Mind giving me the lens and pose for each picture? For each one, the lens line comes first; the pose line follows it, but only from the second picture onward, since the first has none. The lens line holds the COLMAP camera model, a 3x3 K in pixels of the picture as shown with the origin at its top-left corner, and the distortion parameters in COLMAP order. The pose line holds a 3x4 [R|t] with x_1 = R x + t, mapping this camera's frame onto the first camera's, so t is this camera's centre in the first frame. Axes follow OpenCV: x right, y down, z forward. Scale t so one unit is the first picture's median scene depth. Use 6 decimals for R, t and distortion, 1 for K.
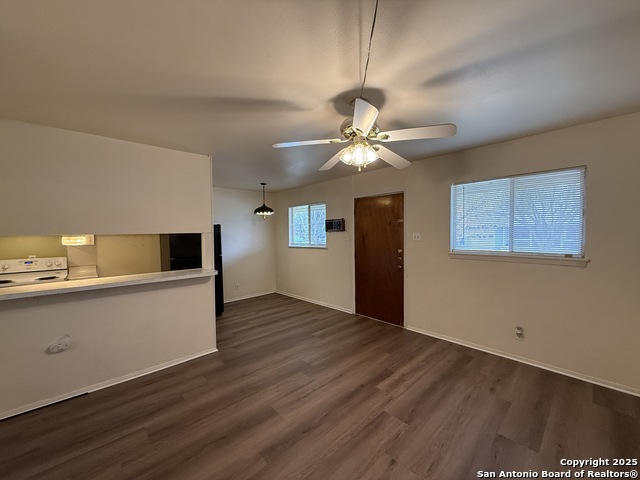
lens RADIAL K [[255.5, 0, 318.9], [0, 255.5, 239.8], [0, 0, 1]] dist [-0.000449, 0.000063]
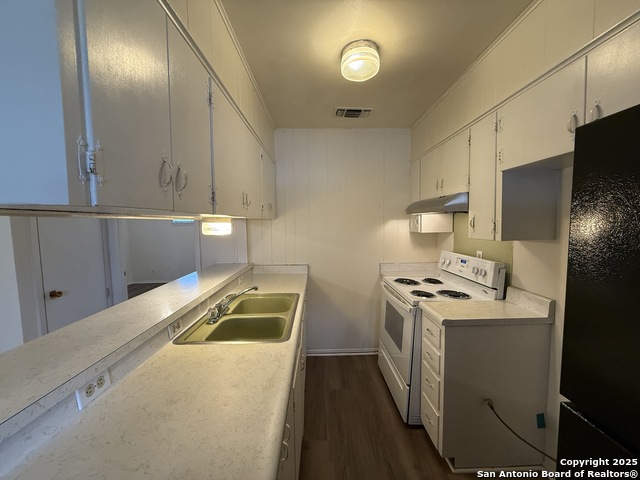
lens RADIAL K [[255.5, 0, 318.9], [0, 255.5, 239.8], [0, 0, 1]] dist [-0.000449, 0.000063]
pose [[-0.664033, 0.076791, -0.743750, -0.429812], [0.002468, 0.994932, 0.100522, -0.020332], [0.747699, 0.064914, -0.660857, 1.039380]]
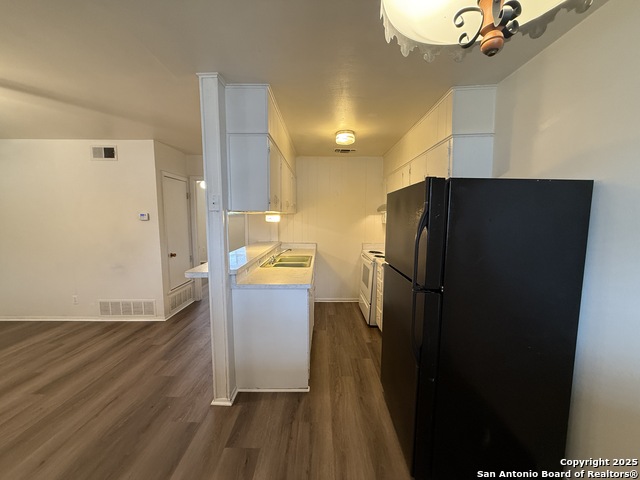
lens RADIAL K [[255.5, 0, 318.9], [0, 255.5, 239.8], [0, 0, 1]] dist [-0.000449, 0.000063]
pose [[-0.677654, 0.082125, -0.730781, -0.128851], [-0.012204, 0.992352, 0.122837, -0.031661], [0.735280, 0.092160, -0.671469, 1.305803]]
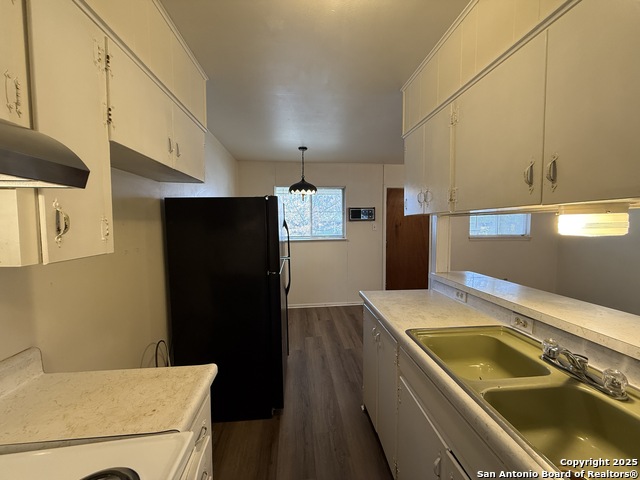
lens RADIAL K [[255.5, 0, 318.9], [0, 255.5, 239.8], [0, 0, 1]] dist [-0.000449, 0.000063]
pose [[0.601375, -0.036886, 0.798115, -0.947349], [0.019241, 0.999313, 0.031686, 0.003831], [-0.798735, -0.003698, 0.601671, 0.706414]]
